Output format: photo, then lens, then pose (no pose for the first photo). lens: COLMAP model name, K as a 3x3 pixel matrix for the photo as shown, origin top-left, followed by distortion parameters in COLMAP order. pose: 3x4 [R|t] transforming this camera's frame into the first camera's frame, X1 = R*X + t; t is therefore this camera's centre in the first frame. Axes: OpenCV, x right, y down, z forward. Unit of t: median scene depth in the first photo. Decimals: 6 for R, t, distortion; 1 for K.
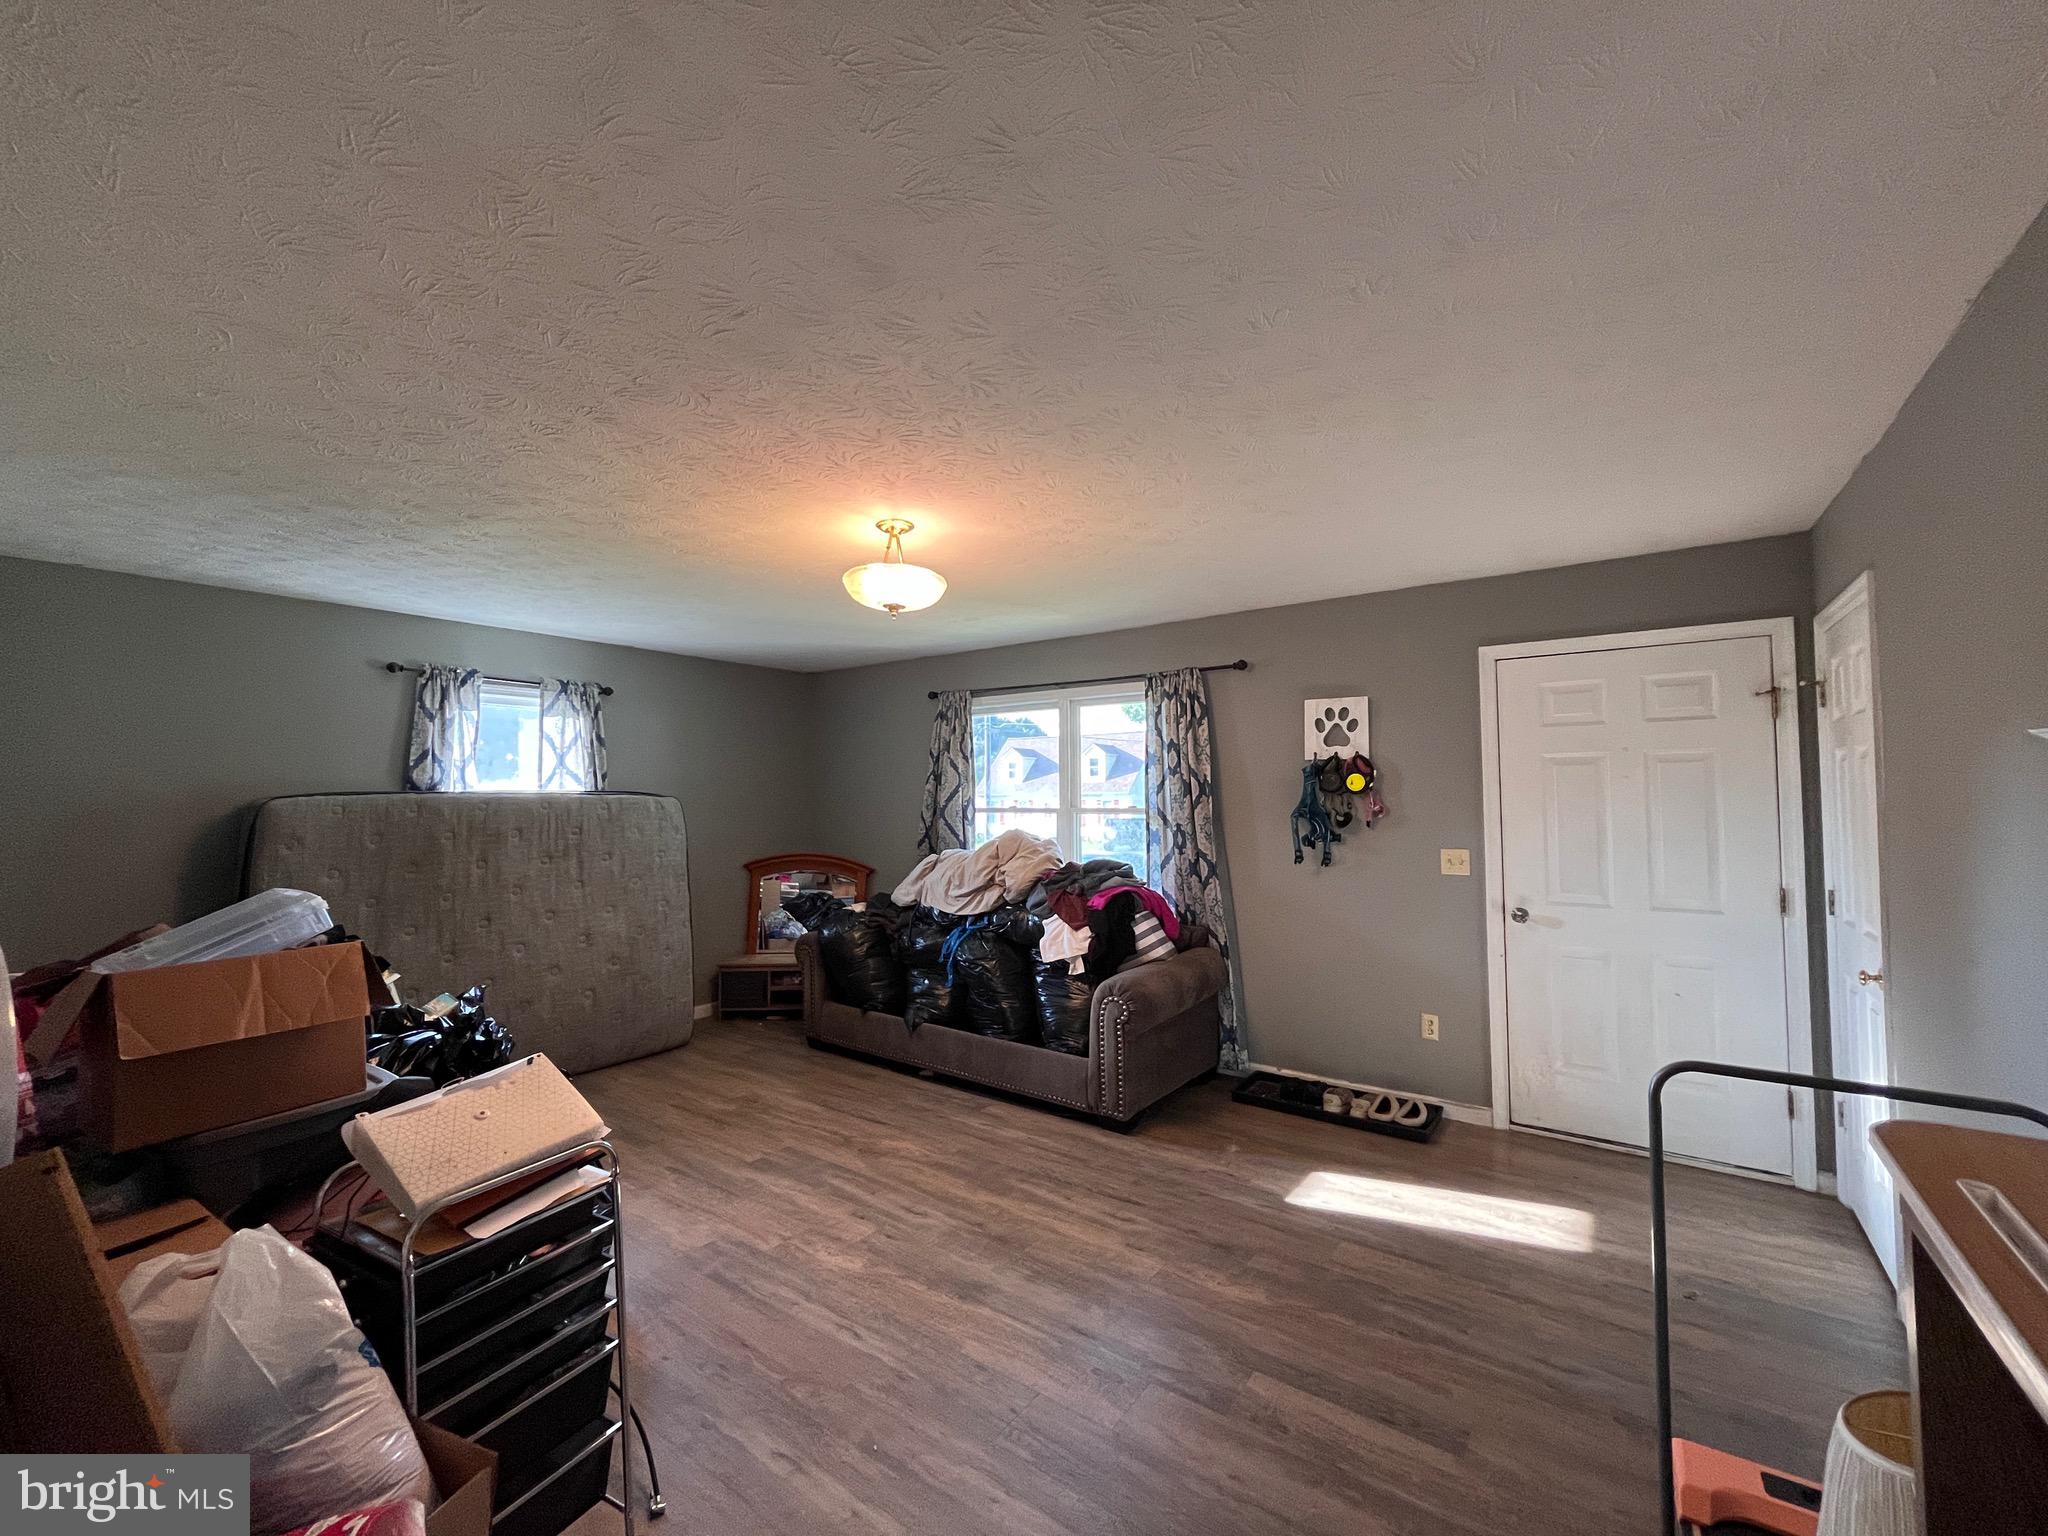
lens RADIAL K [[836.0, 0, 1016.5], [0, 836.0, 774.2], [0, 0, 1]] dist [-0.005576, 0.000489]
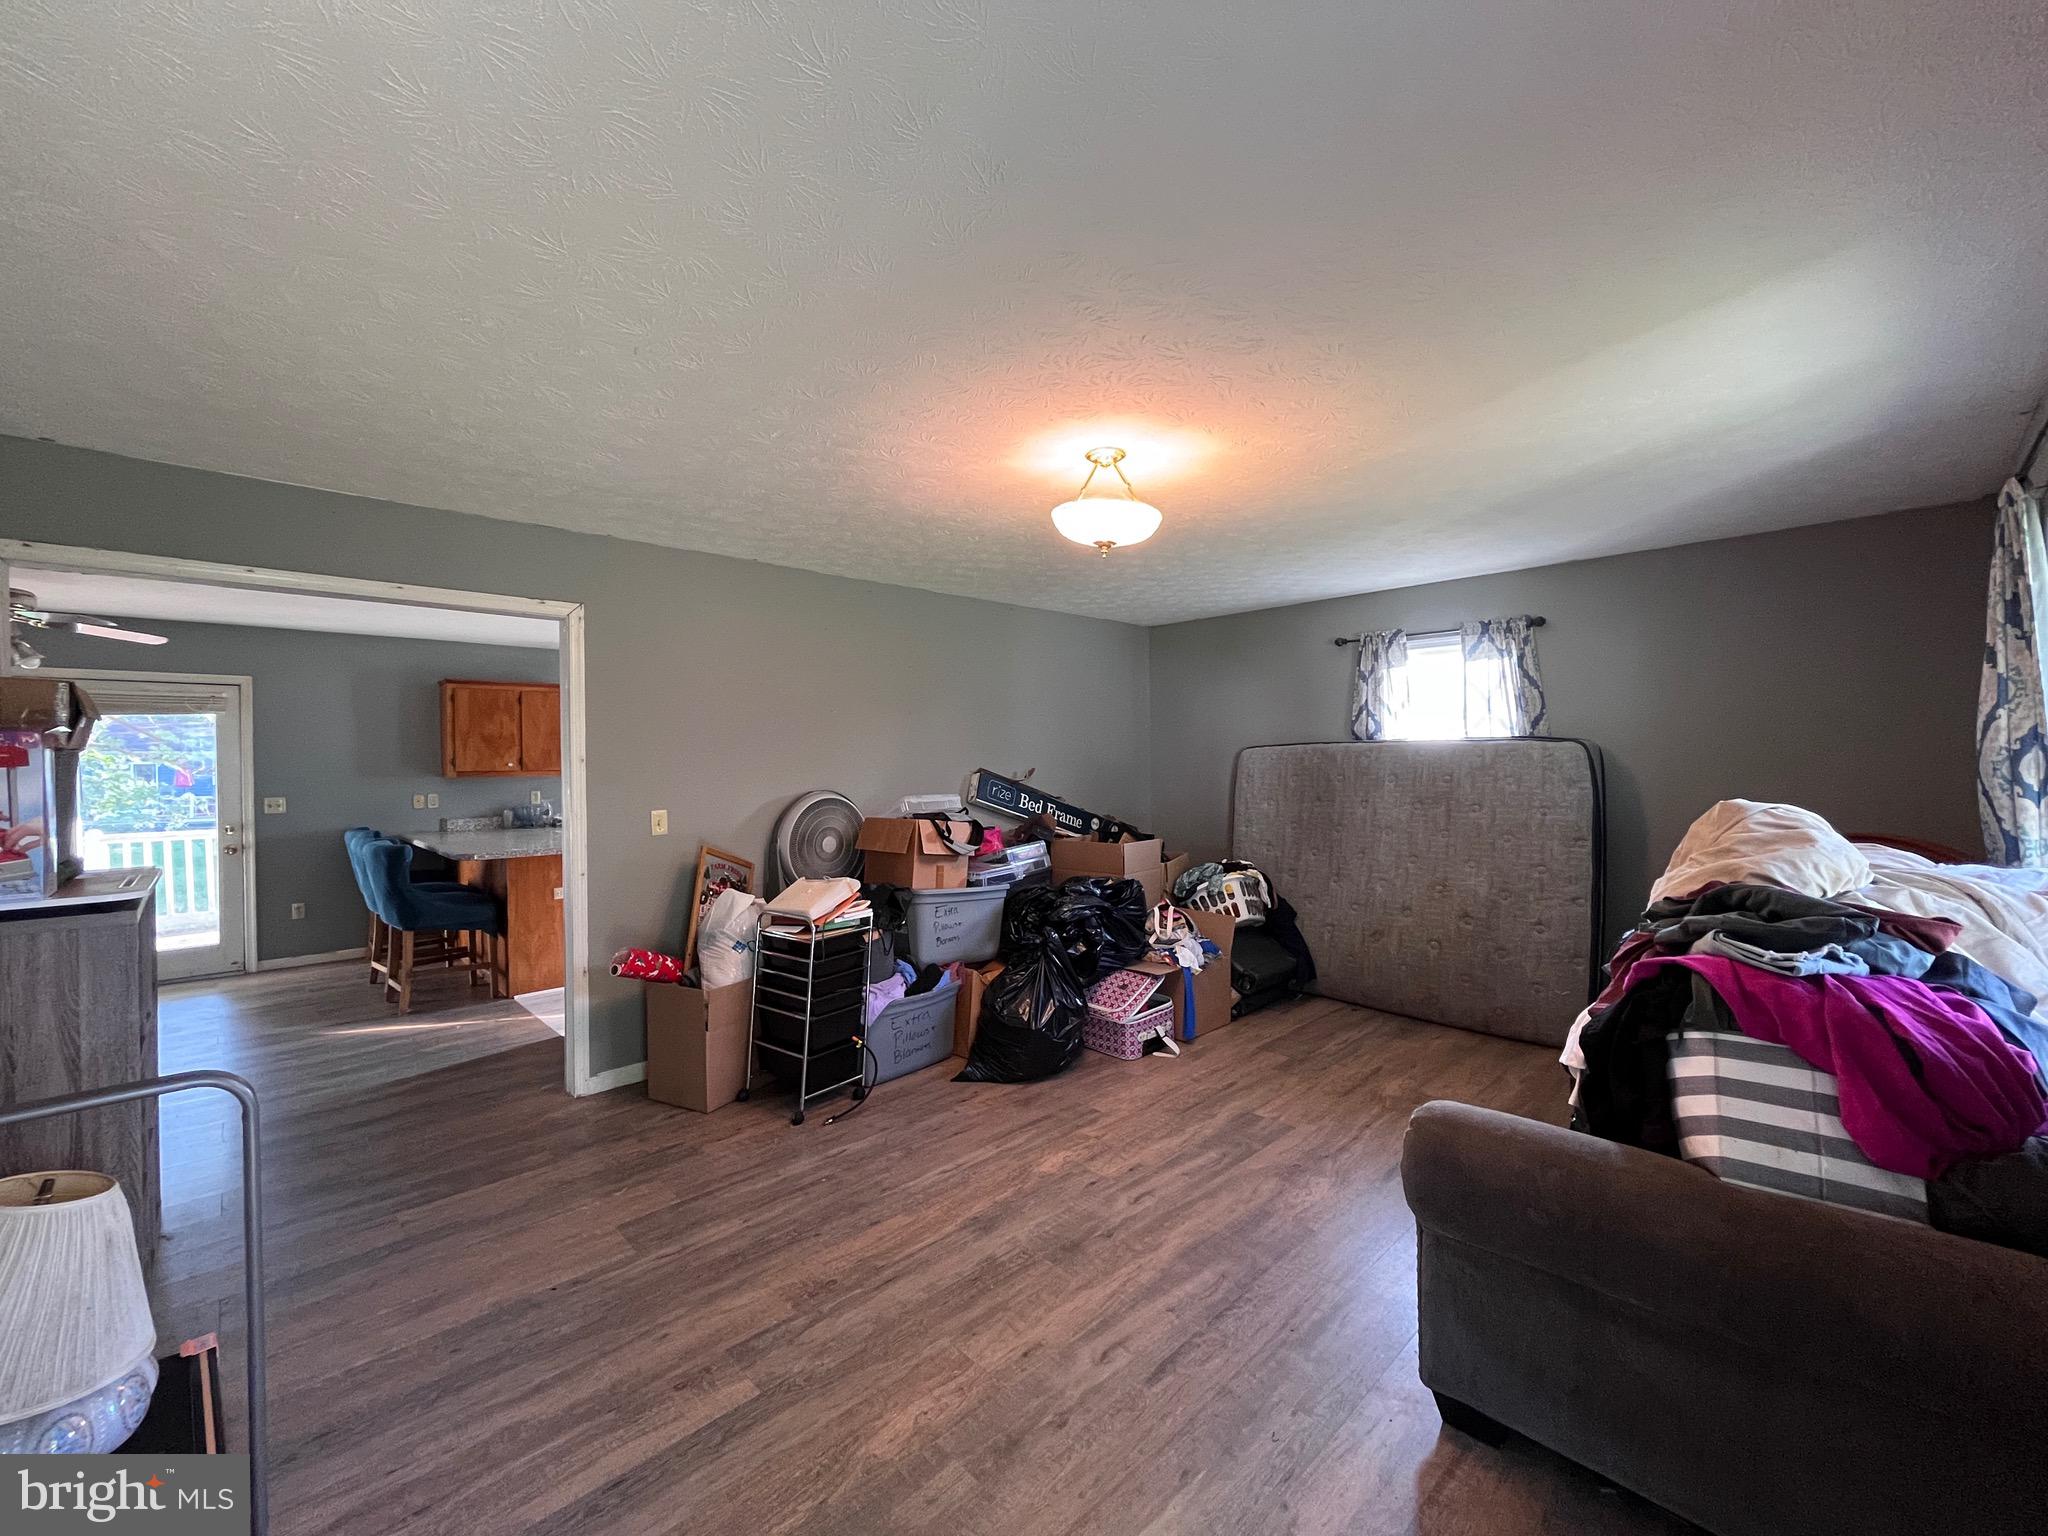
lens RADIAL K [[836.0, 0, 1026.8], [0, 836.0, 770.4], [0, 0, 1]] dist [-0.005576, 0.000489]
pose [[-0.167325, 0.019579, -0.985707, 0.584551], [0.040026, 0.999113, 0.013051, 0.029544], [0.985089, -0.037270, -0.167960, 0.772612]]
